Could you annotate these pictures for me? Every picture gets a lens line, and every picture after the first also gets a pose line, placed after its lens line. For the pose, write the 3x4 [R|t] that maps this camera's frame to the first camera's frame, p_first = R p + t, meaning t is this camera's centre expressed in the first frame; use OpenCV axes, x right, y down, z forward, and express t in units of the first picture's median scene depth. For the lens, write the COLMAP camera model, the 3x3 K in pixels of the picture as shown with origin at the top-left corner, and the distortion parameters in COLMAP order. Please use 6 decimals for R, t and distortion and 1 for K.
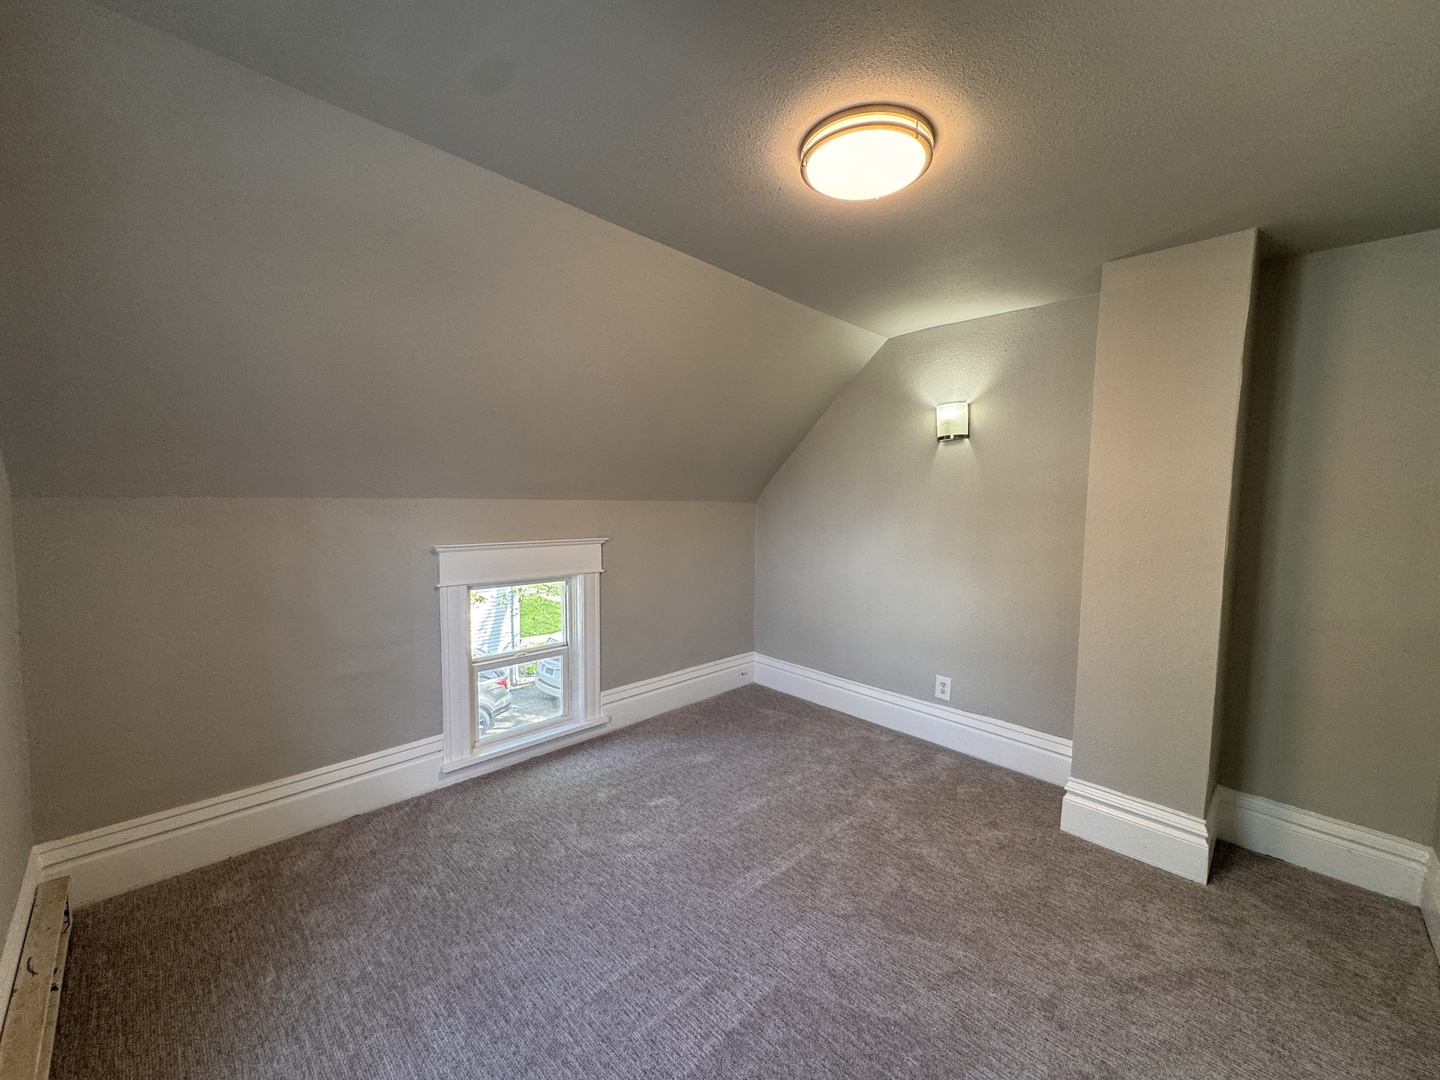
lens RADIAL K [[574.7, 0, 716.8], [0, 574.7, 538.6], [0, 0, 1]] dist [-0.000724, 0.000162]
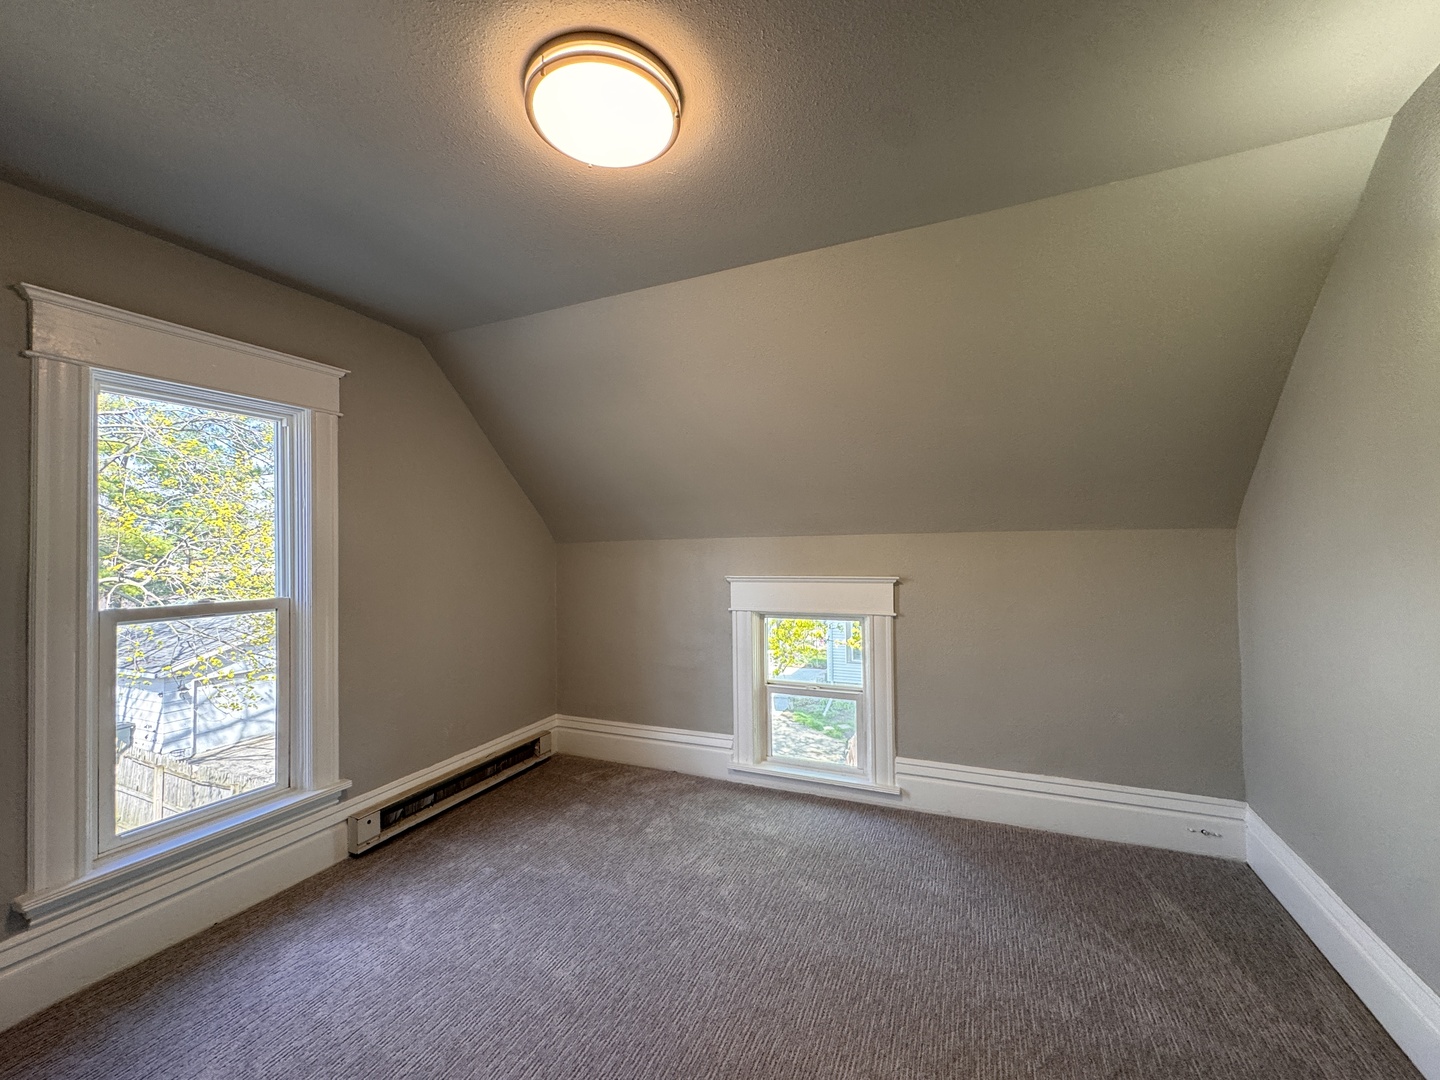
lens RADIAL K [[574.7, 0, 718.4], [0, 574.7, 540.7], [0, 0, 1]] dist [-0.000724, 0.000162]
pose [[0.350947, -0.035281, -0.935731, 0.539044], [-0.043071, 0.997624, -0.053768, 0.002509], [0.935404, 0.059172, 0.348593, 0.449669]]
